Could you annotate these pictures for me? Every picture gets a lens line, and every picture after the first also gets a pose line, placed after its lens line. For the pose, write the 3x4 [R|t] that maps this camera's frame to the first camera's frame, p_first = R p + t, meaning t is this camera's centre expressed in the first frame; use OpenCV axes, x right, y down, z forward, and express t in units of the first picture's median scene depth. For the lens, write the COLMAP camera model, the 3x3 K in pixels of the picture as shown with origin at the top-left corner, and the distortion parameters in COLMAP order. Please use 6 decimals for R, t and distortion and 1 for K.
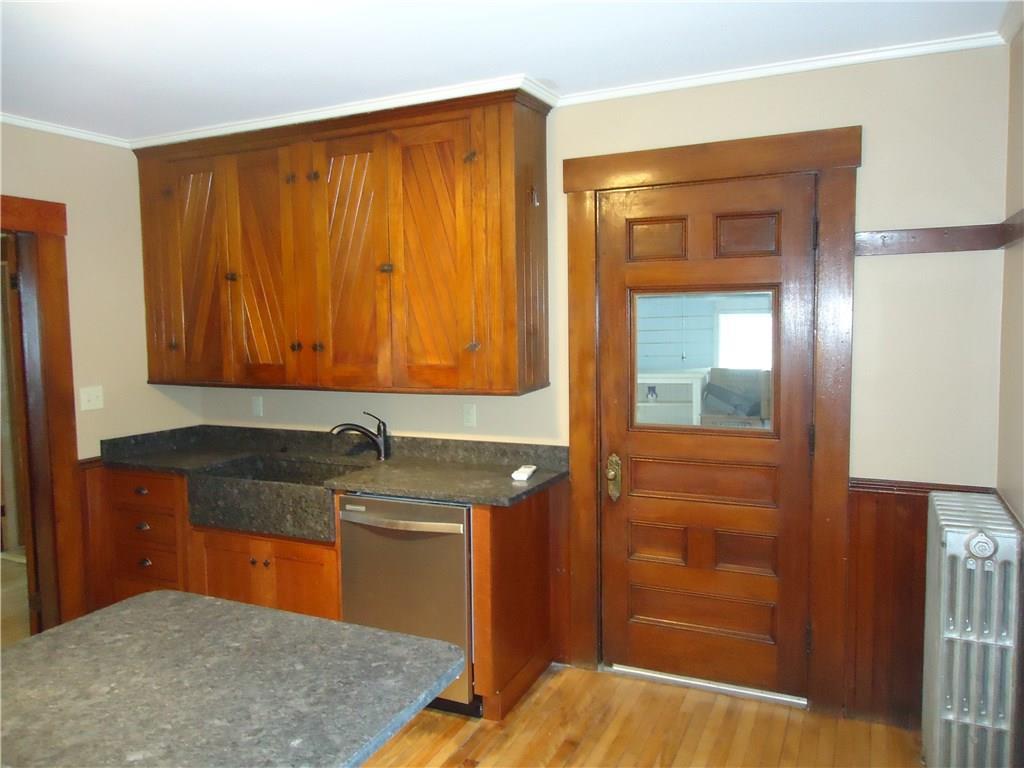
lens RADIAL K [[778.9, 0, 511.2], [0, 778.9, 379.9], [0, 0, 1]] dist [-0.009870, 0.000422]
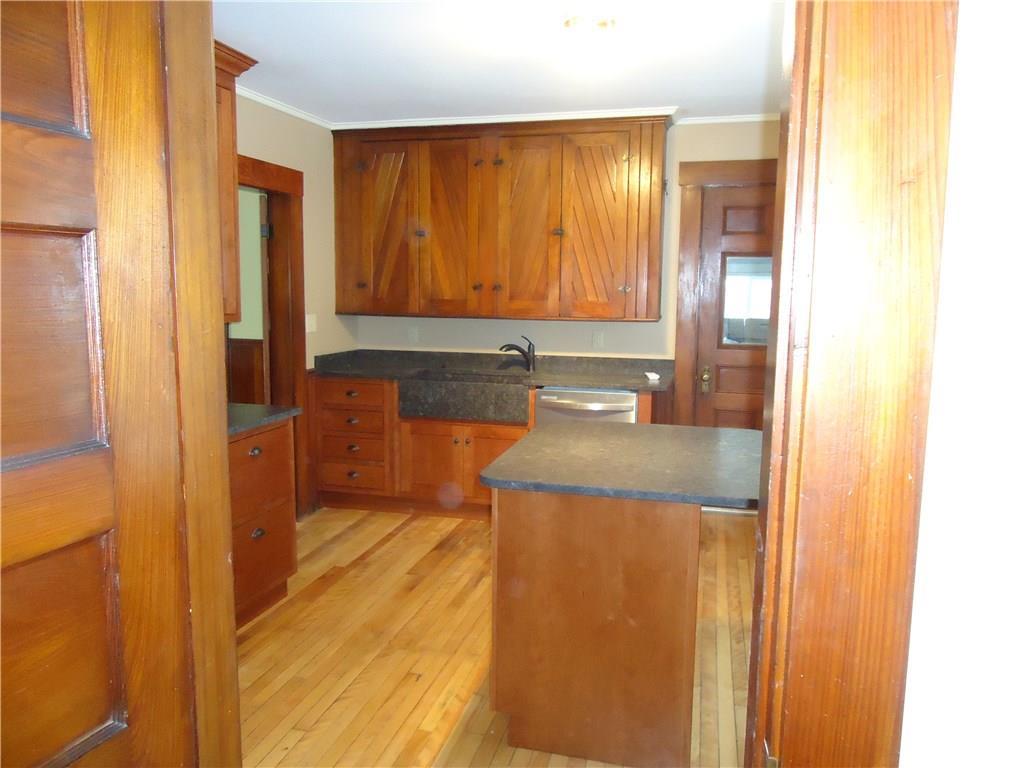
lens RADIAL K [[778.9, 0, 508.7], [0, 778.9, 384.0], [0, 0, 1]] dist [-0.009870, 0.000422]
pose [[0.981696, 0.003859, 0.190414, -0.491665], [-0.012522, 0.998939, 0.044315, 0.067321], [-0.190041, -0.045889, 0.980703, -0.366152]]
